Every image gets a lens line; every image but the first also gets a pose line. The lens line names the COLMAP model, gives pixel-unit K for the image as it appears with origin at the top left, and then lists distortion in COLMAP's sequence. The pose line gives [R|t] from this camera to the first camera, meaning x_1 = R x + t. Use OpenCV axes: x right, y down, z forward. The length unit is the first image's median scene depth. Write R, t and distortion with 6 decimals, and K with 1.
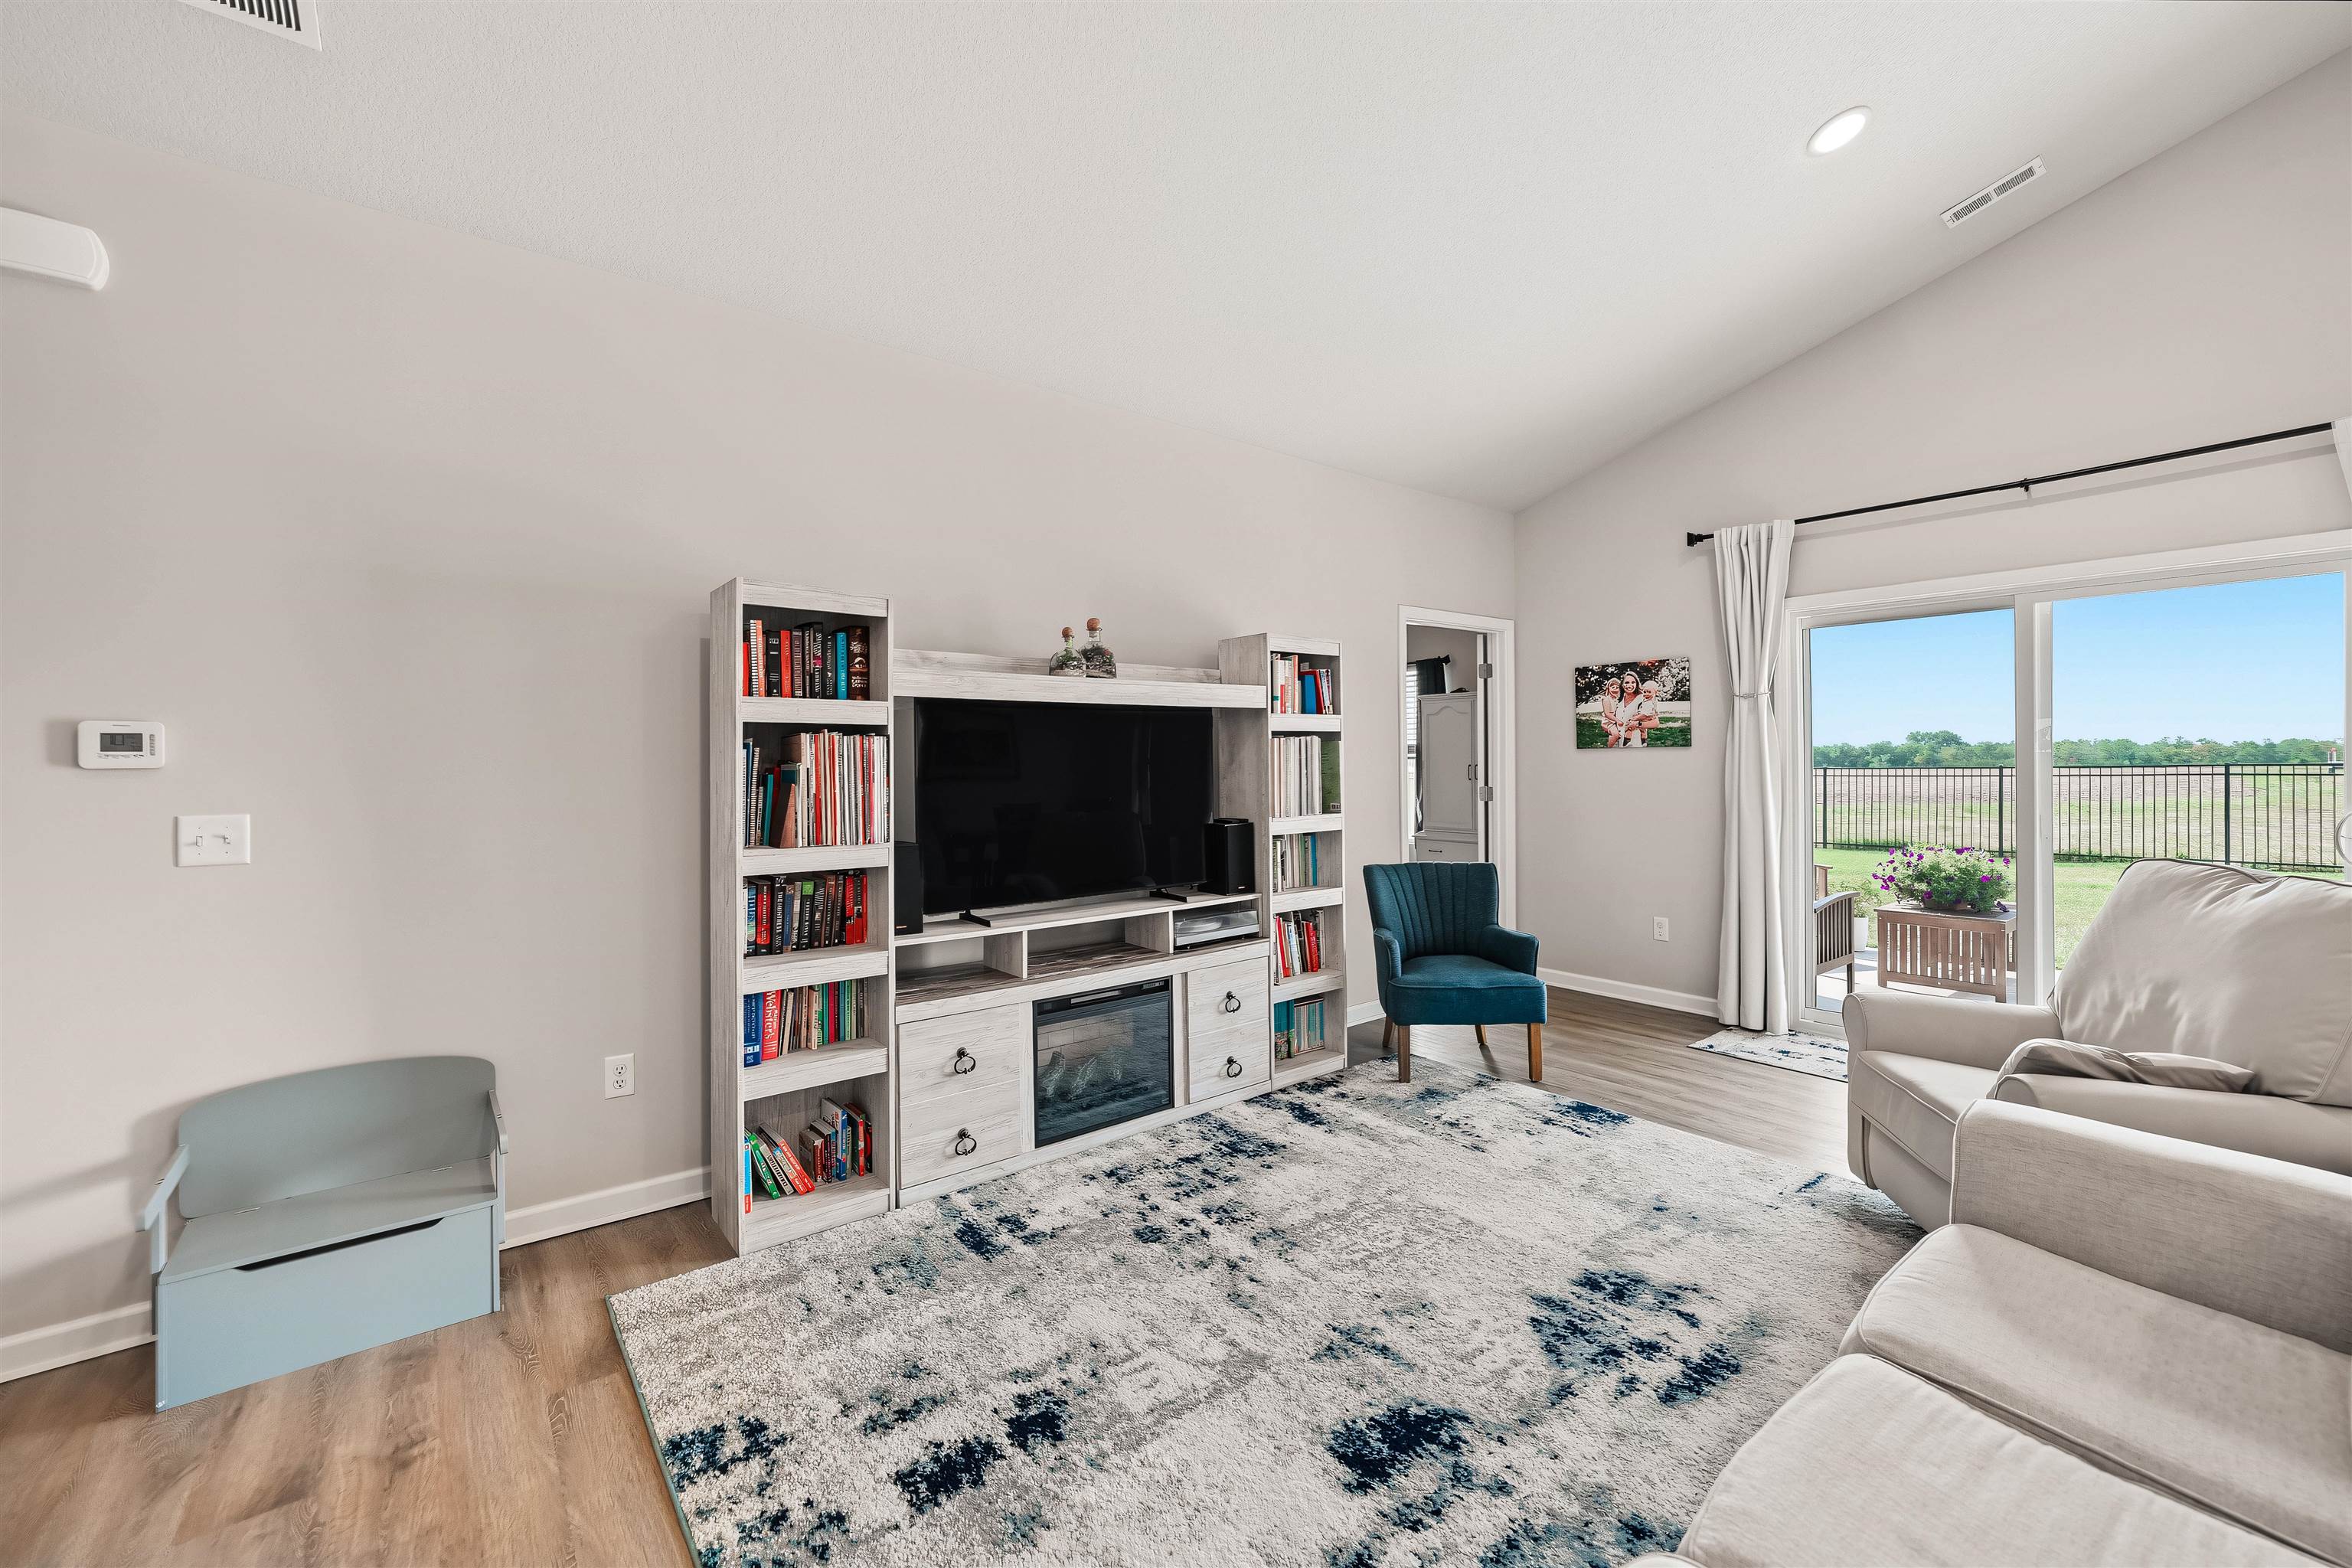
lens RADIAL K [[947.7, 0, 1181.3], [0, 947.7, 768.4], [0, 0, 1]] dist [-0.019389, 0.006470]
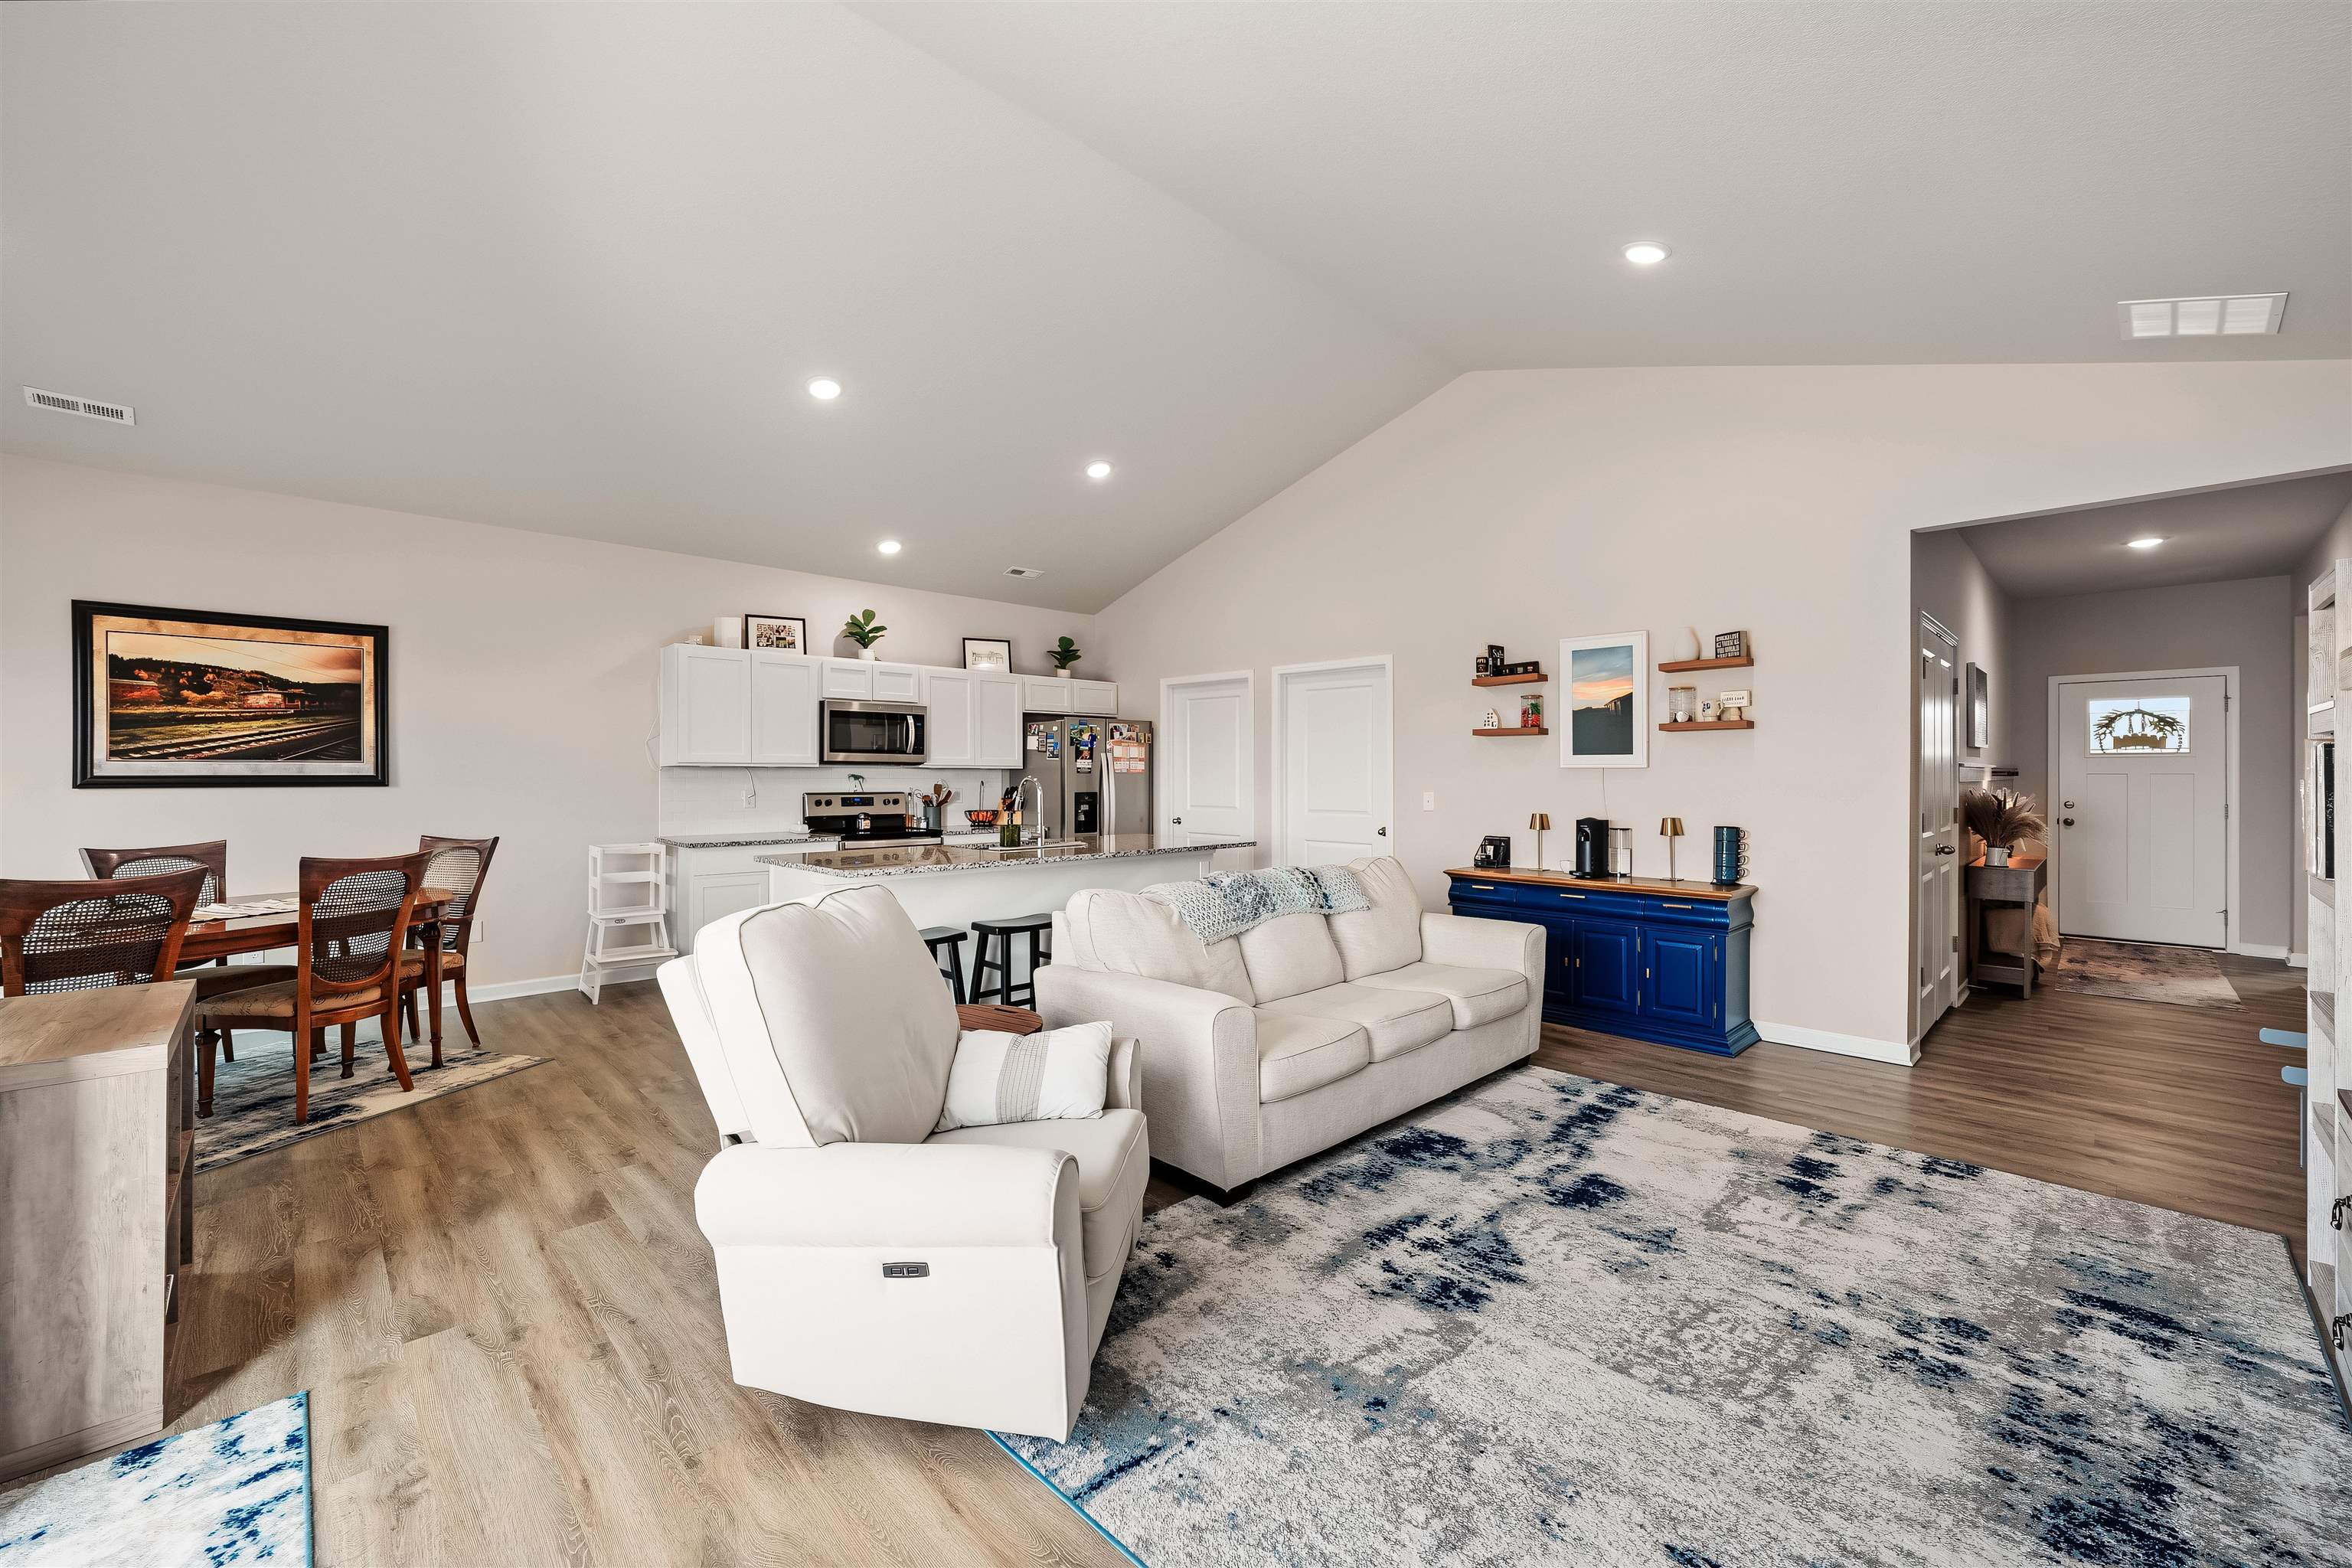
lens RADIAL K [[937.5, 0, 1181.7], [0, 937.5, 775.3], [0, 0, 1]] dist [-0.019159, 0.006470]
pose [[-0.994938, 0.006593, -0.100273, 0.605731], [0.005473, 0.999920, 0.011438, -0.020050], [0.100340, 0.010831, -0.994894, 1.408800]]
